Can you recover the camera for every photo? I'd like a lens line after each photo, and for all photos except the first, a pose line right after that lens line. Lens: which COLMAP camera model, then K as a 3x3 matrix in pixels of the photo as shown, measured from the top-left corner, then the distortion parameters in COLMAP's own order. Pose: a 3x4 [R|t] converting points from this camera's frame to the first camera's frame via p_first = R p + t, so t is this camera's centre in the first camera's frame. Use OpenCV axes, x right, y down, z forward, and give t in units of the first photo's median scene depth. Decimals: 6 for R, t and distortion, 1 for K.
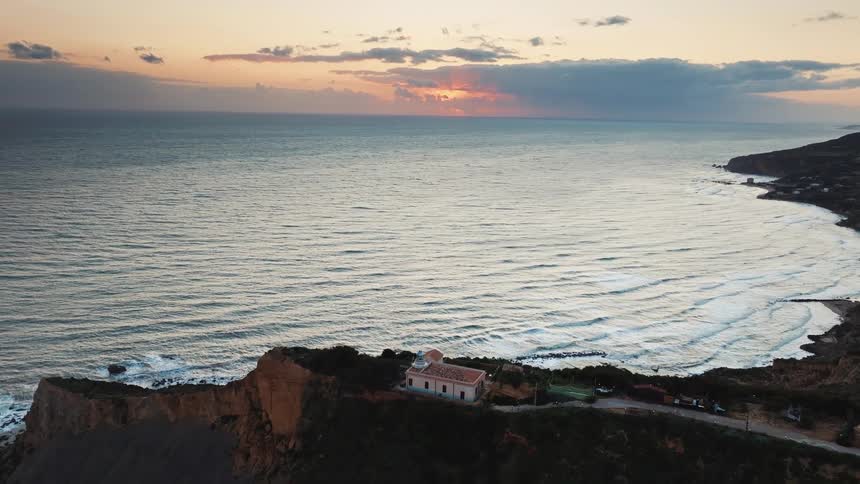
lens RADIAL K [[643.8, 0, 432.3], [0, 643.8, 239.6], [0, 0, 1]] dist [0.004951, -0.000631]
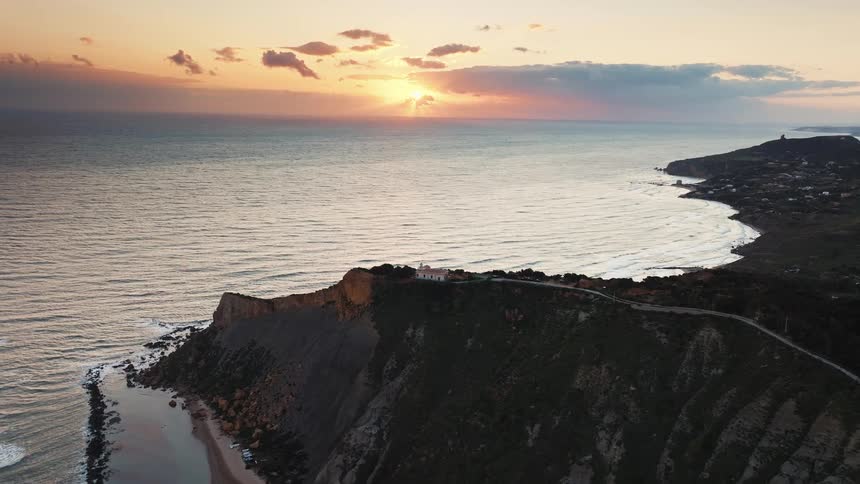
lens RADIAL K [[643.8, 0, 432.3], [0, 643.8, 239.6], [0, 0, 1]] dist [0.004951, -0.000631]
pose [[0.999031, -0.008866, 0.043120, -0.010505], [0.008876, 0.999961, -0.000040, 0.010997], [-0.043118, 0.000423, 0.999070, -0.182936]]
